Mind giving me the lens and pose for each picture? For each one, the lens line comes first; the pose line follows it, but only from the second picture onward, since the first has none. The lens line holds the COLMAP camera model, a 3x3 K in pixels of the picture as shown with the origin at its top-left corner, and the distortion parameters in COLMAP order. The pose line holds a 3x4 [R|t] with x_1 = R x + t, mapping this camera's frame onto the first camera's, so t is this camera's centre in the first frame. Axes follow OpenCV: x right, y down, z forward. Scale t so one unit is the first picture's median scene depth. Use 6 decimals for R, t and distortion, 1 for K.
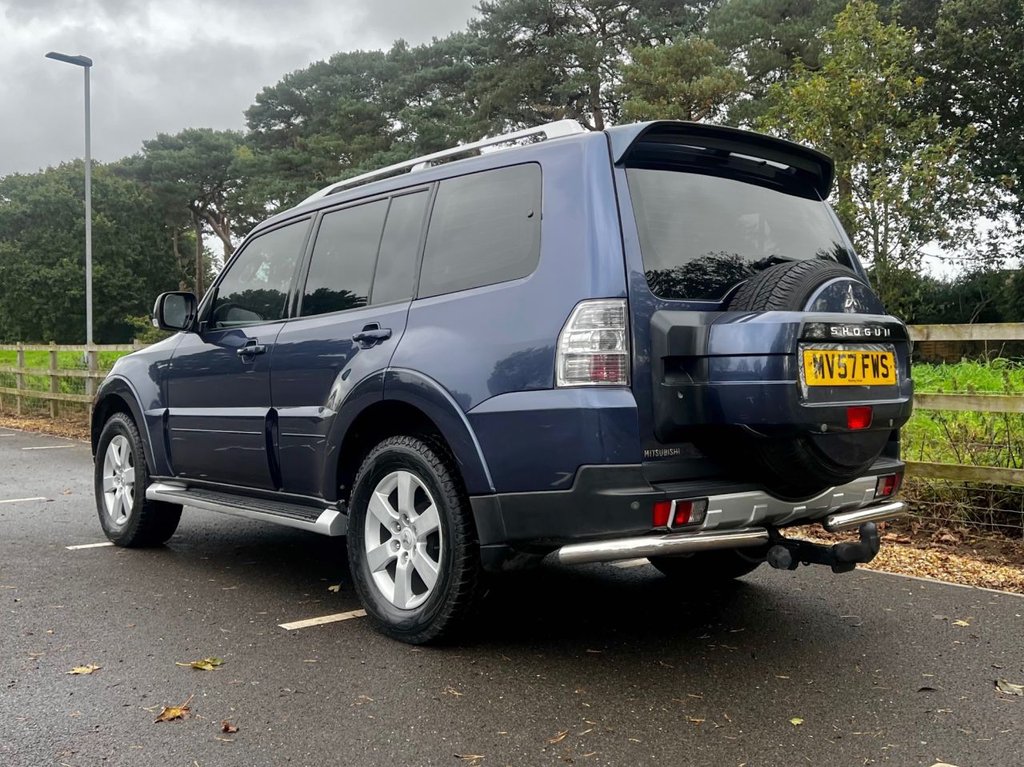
lens RADIAL K [[1052.5, 0, 562.8], [0, 1052.5, 341.7], [0, 0, 1]] dist [0.016999, -0.001000]
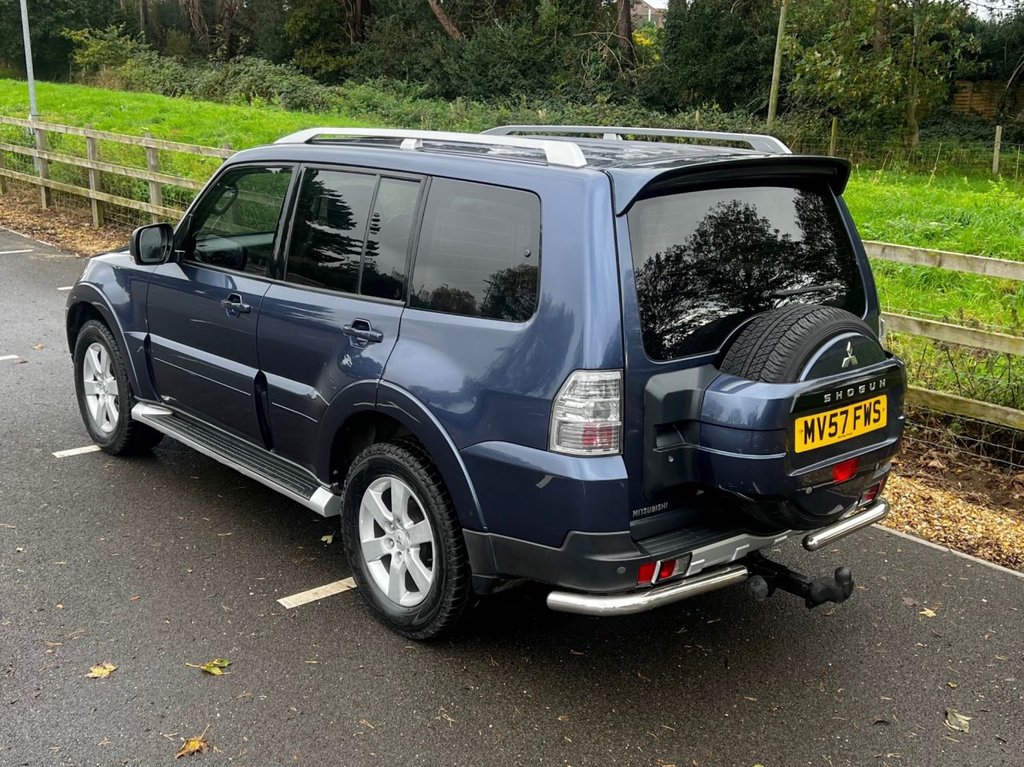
lens RADIAL K [[1141.1, 0, 555.7], [0, 1141.1, 369.9], [0, 0, 1]] dist [0.029346, -0.001406]
pose [[0.999510, 0.030411, 0.007458, -0.009646], [-0.031302, 0.964486, 0.262273, -0.283744], [0.000783, -0.262377, 0.964965, -0.039858]]
